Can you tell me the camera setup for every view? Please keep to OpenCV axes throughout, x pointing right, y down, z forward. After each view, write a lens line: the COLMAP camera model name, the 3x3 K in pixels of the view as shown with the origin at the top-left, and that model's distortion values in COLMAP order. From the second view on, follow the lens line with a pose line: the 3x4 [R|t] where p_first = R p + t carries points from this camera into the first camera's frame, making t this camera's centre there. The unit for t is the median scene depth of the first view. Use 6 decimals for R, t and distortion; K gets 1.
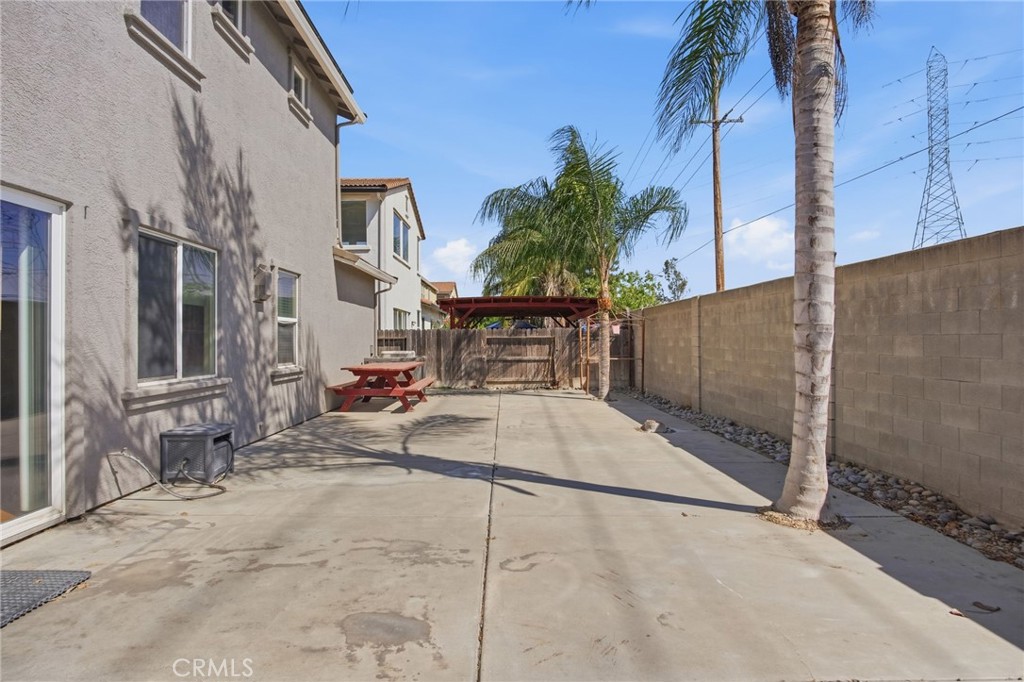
lens RADIAL K [[551.5, 0, 514.5], [0, 551.5, 340.8], [0, 0, 1]] dist [-0.024303, 0.000912]
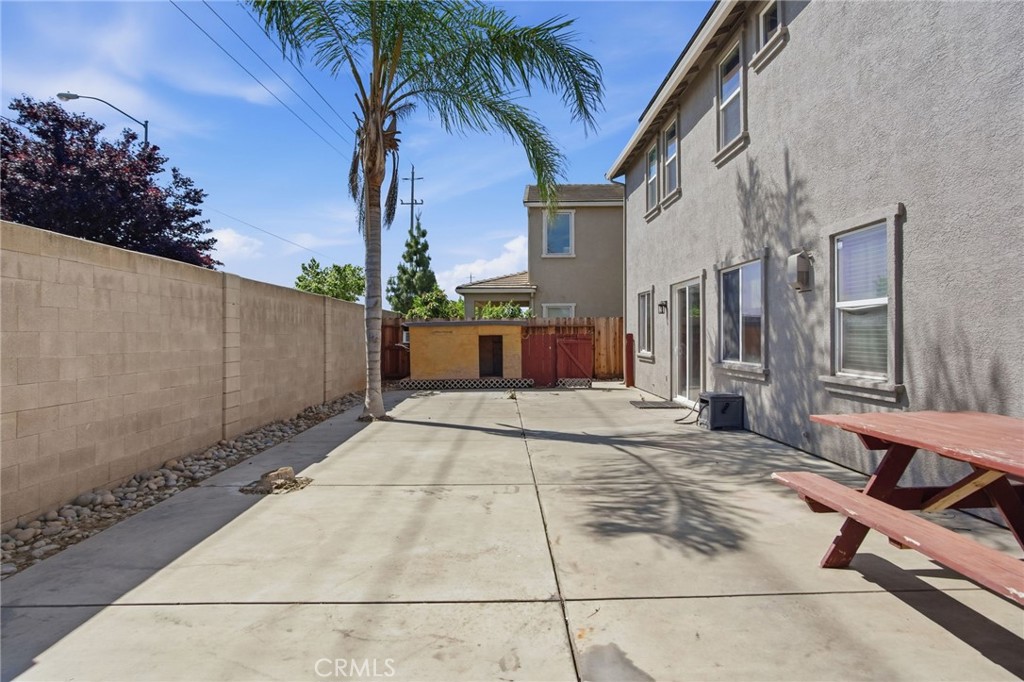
lens RADIAL K [[551.5, 0, 514.5], [0, 551.5, 340.8], [0, 0, 1]] dist [-0.024303, 0.000912]
pose [[-0.999868, -0.007206, -0.014596, 0.000438], [-0.007346, 0.999927, 0.009597, -0.009086], [0.014526, 0.009703, -0.999847, 1.860940]]
